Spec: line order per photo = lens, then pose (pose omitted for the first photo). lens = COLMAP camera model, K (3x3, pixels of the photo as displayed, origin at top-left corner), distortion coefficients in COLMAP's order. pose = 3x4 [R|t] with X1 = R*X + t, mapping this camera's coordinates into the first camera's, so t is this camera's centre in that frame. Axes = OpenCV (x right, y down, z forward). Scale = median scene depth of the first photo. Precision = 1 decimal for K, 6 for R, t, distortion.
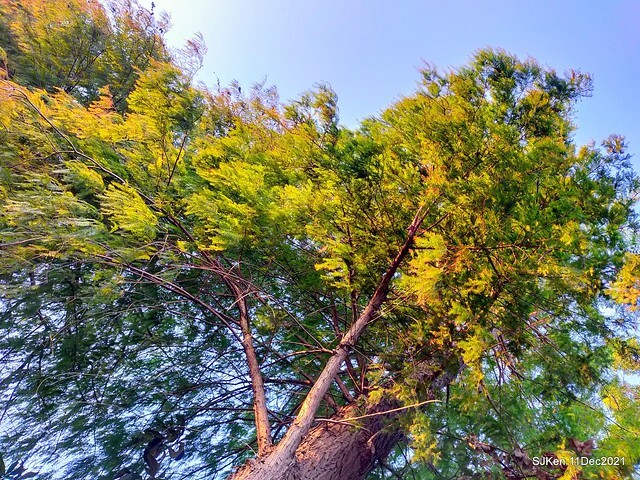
lens RADIAL K [[443.7, 0, 320.0], [0, 443.7, 240.0], [0, 0, 1]] dist [0.004613, 0.002257]
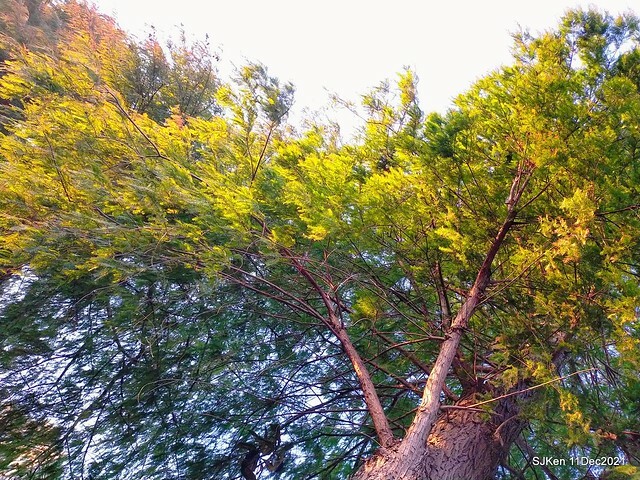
lens RADIAL K [[443.7, 0, 320.0], [0, 443.7, 240.0], [0, 0, 1]] dist [0.004613, 0.002257]
pose [[0.993320, -0.083954, -0.079163, -0.129857], [0.077834, 0.993952, -0.077463, 0.094283], [0.085187, 0.070784, 0.993847, 0.034549]]
